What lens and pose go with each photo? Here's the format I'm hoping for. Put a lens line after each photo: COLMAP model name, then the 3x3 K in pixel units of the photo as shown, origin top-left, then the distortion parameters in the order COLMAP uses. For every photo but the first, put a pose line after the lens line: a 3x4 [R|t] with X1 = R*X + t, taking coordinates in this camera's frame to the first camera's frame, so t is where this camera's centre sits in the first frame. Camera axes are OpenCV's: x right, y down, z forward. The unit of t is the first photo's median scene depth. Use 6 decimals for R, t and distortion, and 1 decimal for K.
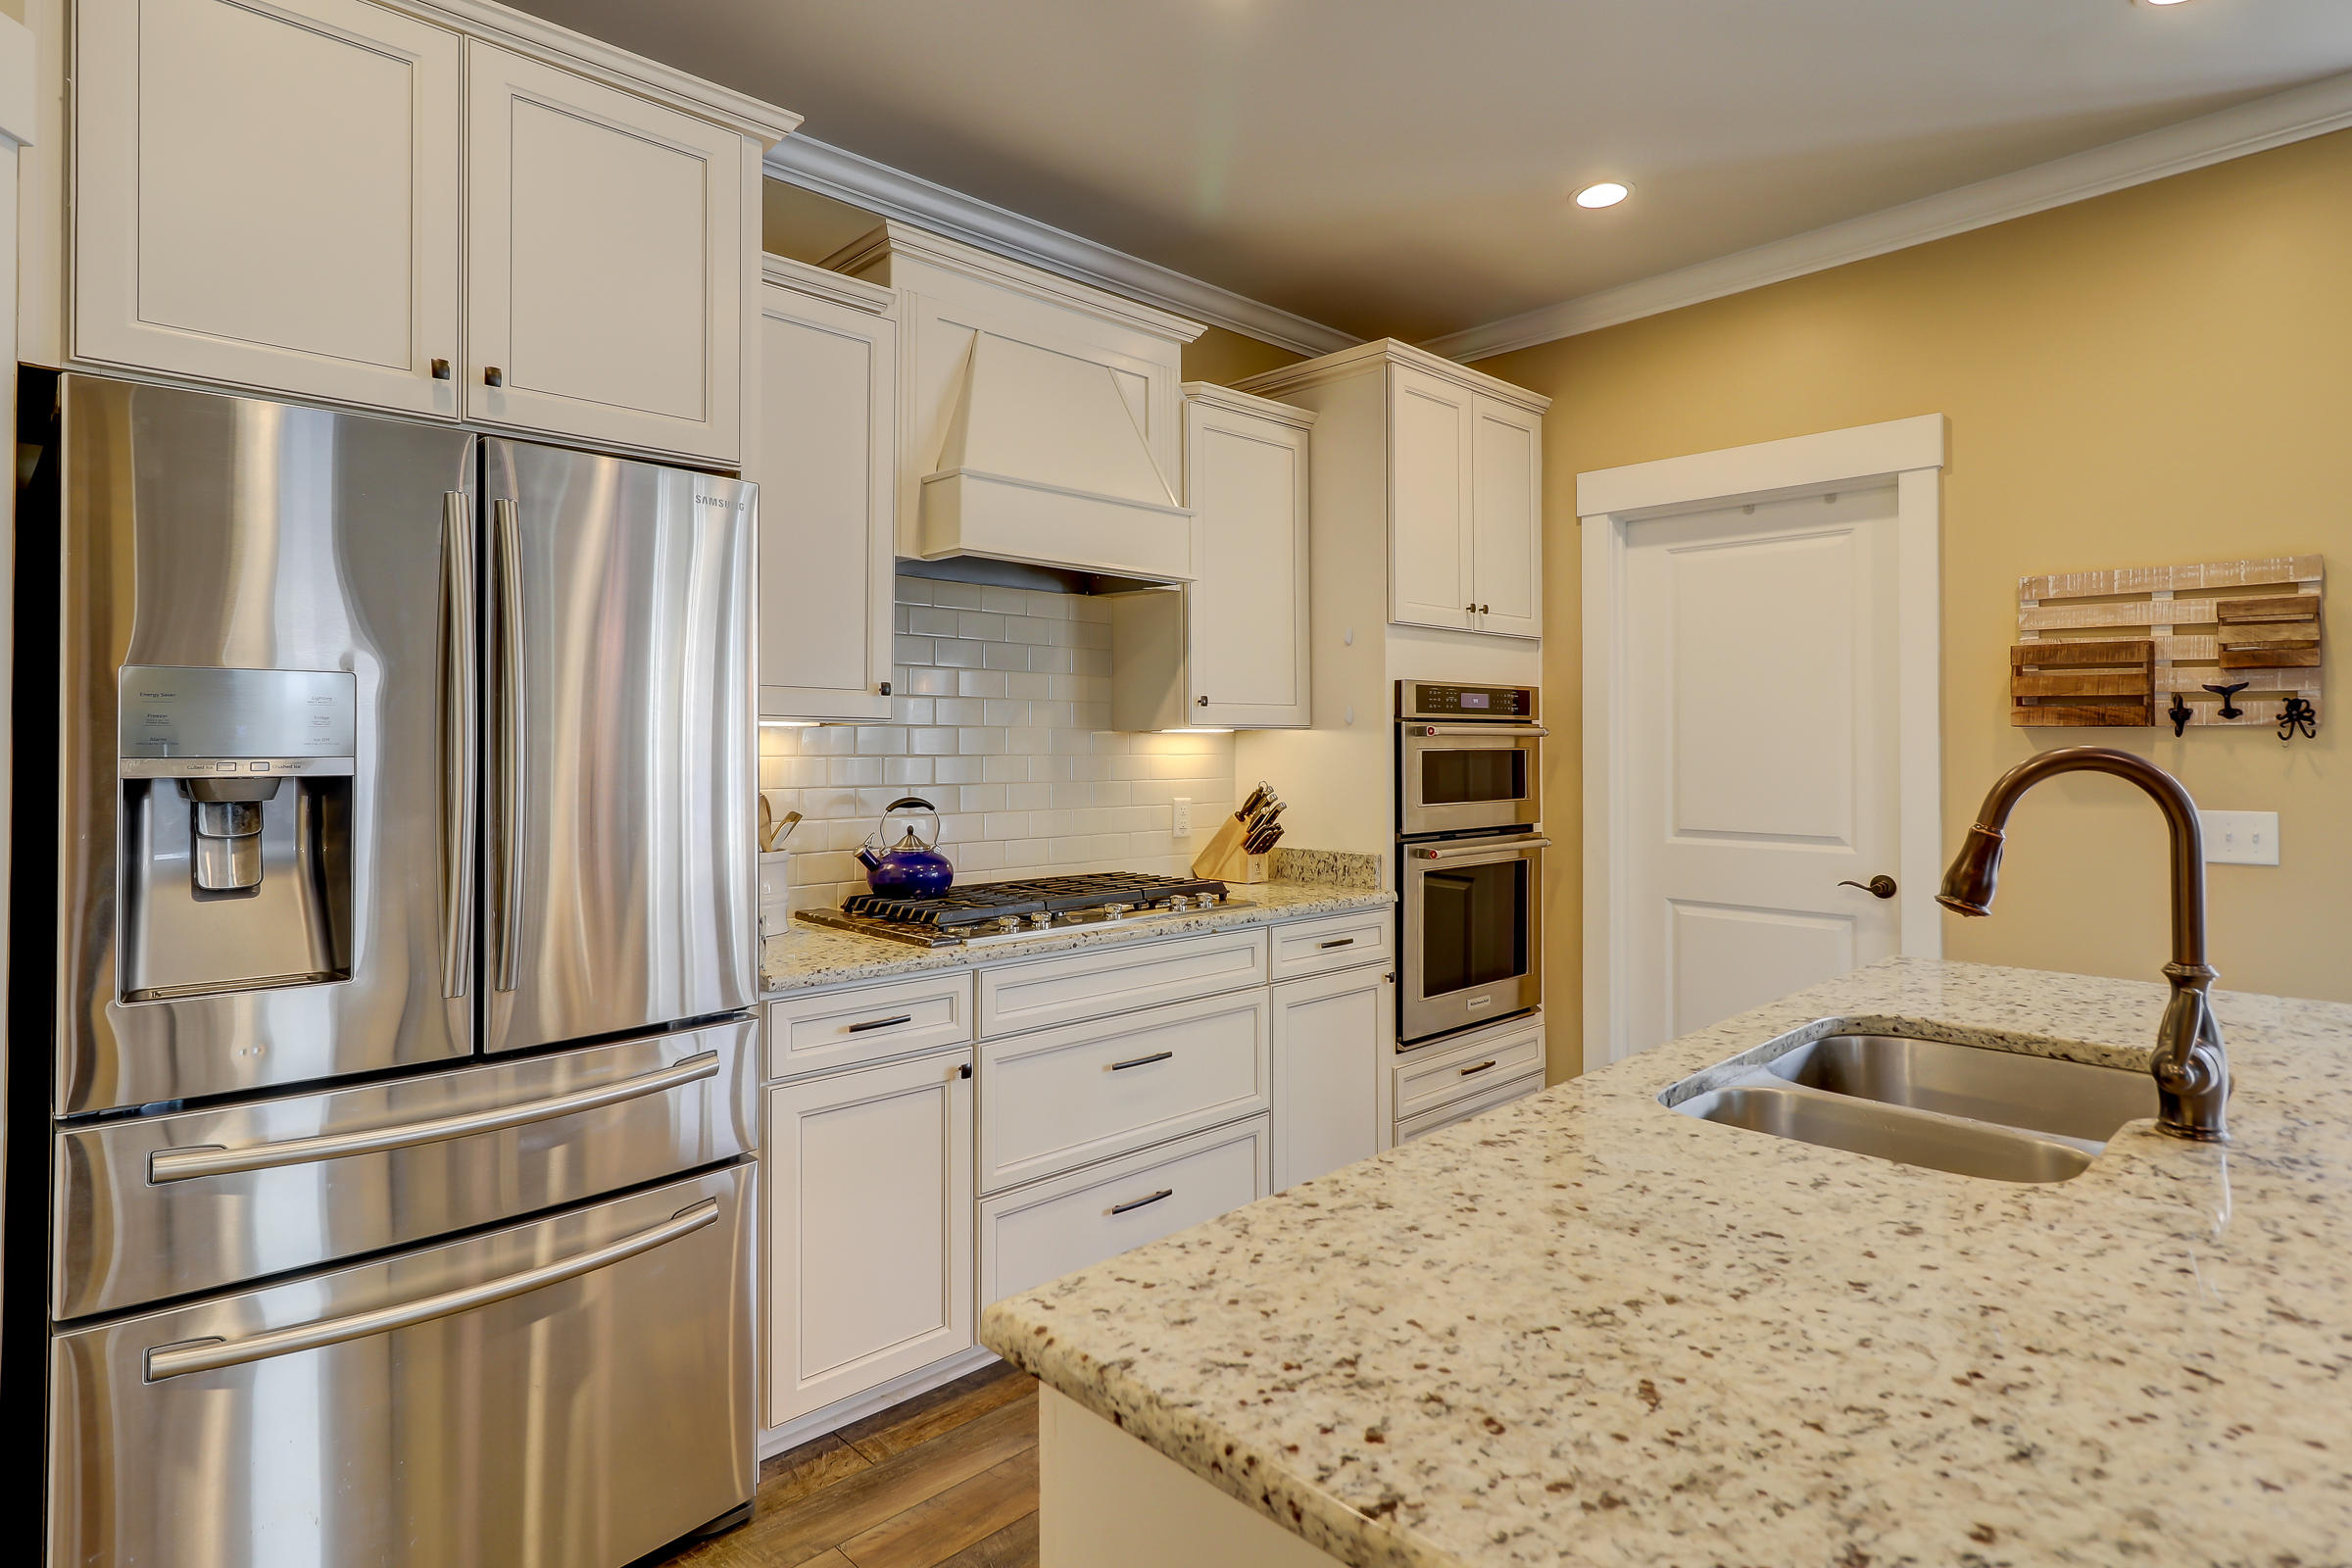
lens RADIAL K [[1209.4, 0, 1182.2], [0, 1209.4, 768.8], [0, 0, 1]] dist [0.001431, 0.000044]
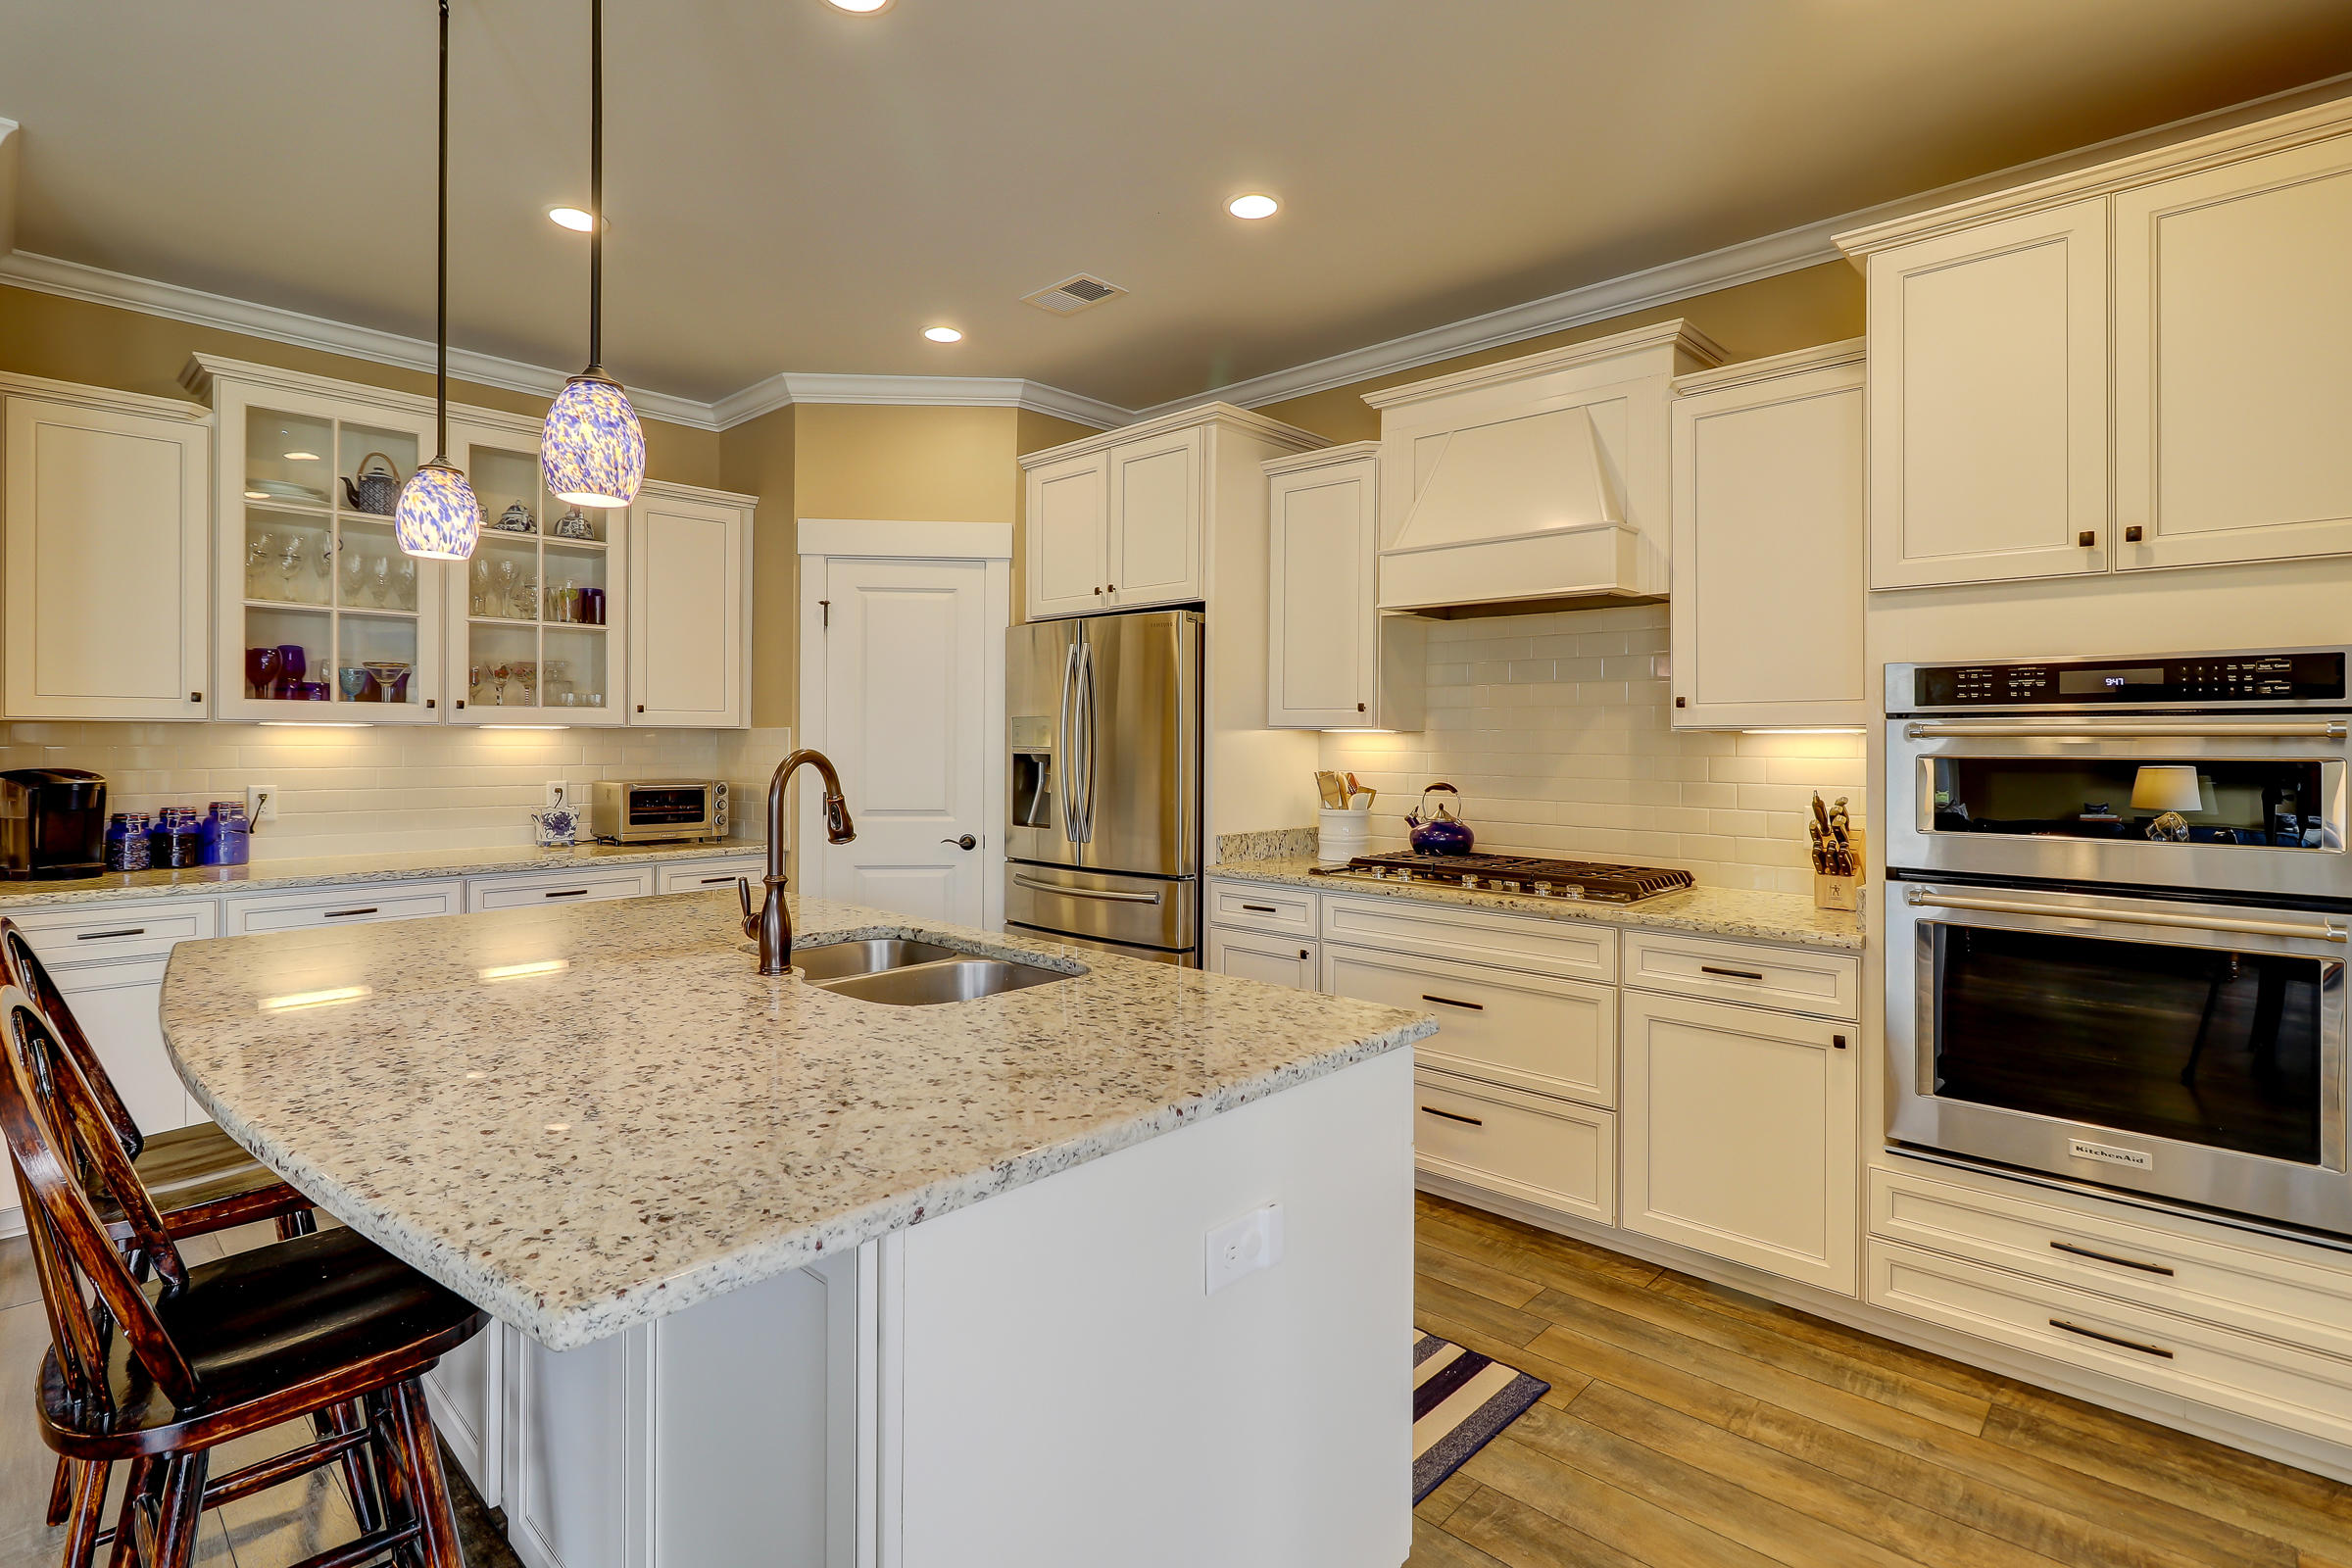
lens RADIAL K [[1148.7, 0, 1075.4], [0, 1148.7, 734.7], [0, 0, 1]] dist [-0.000665, 0.000342]
pose [[0.001008, 0.001024, -0.999999, 0.878311], [-0.011966, 0.999928, 0.001011, -0.022579], [0.999928, 0.011965, 0.001020, 0.465463]]
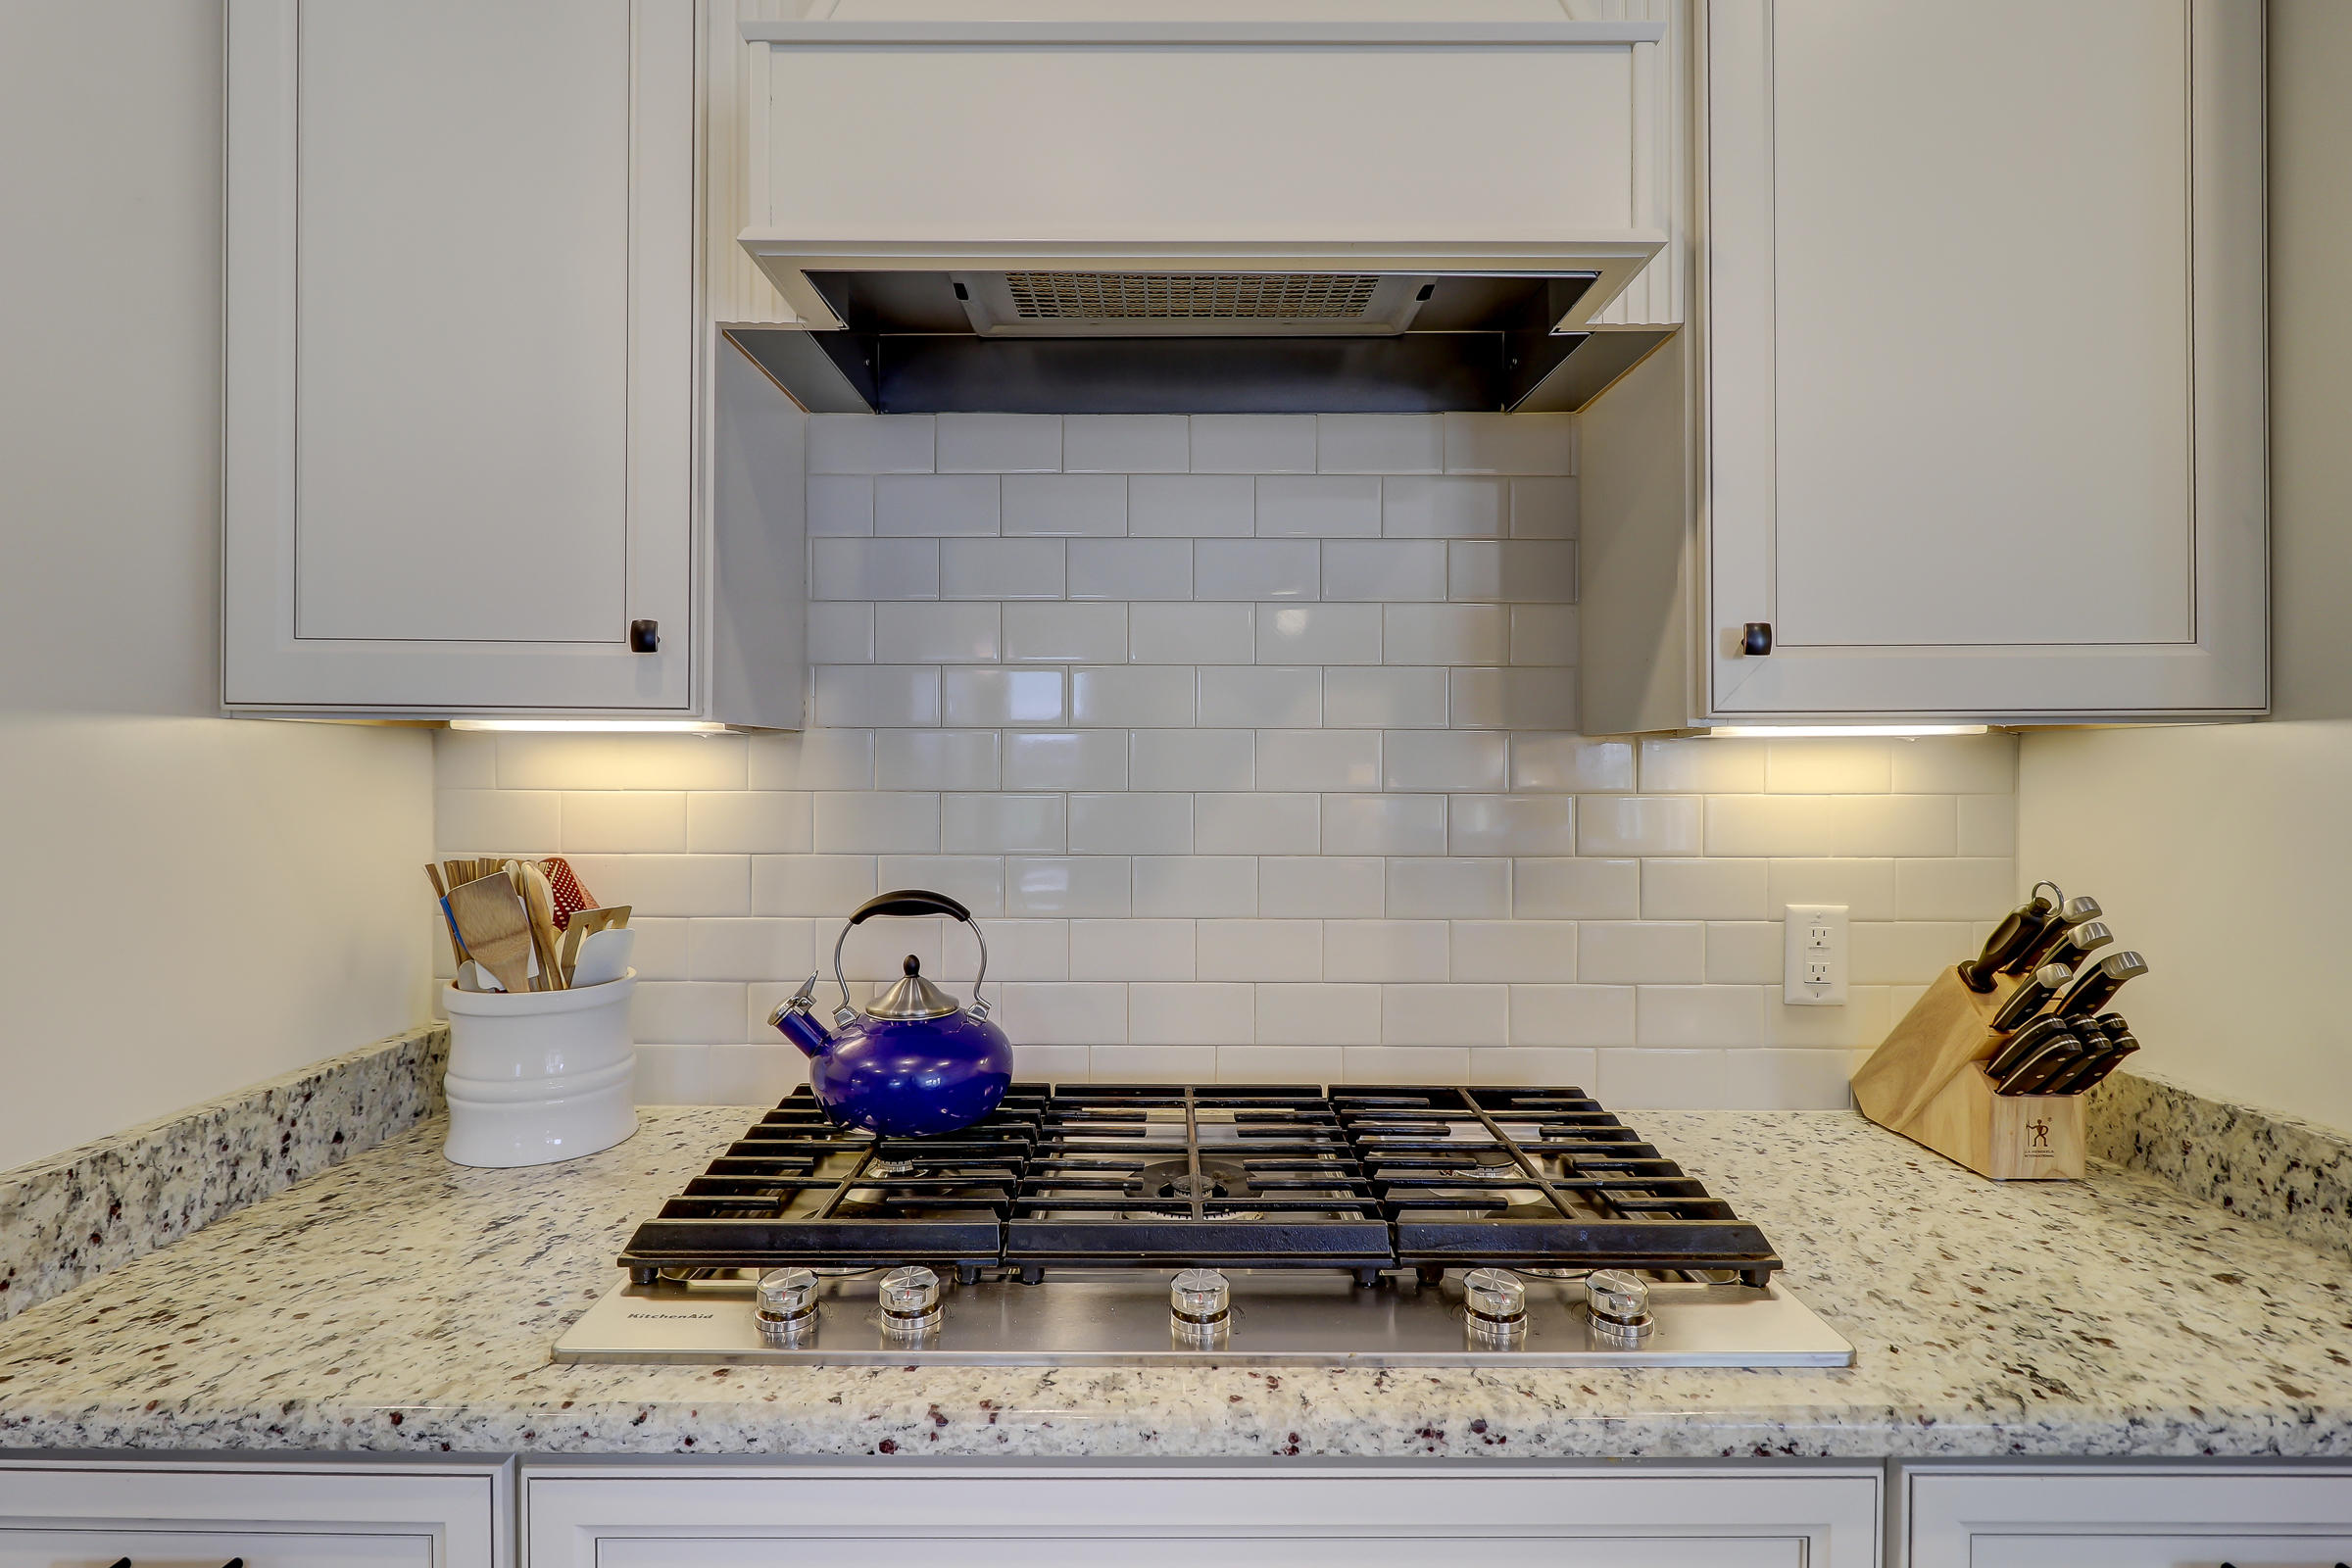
lens RADIAL K [[1148.7, 0, 1171.9], [0, 1148.7, 772.4], [0, 0, 1]] dist [-0.000665, 0.000342]
pose [[0.732596, 0.009111, -0.680603, 0.103310], [-0.010649, 0.999941, 0.001922, -0.017321], [0.680580, 0.005840, 0.732650, 0.610307]]
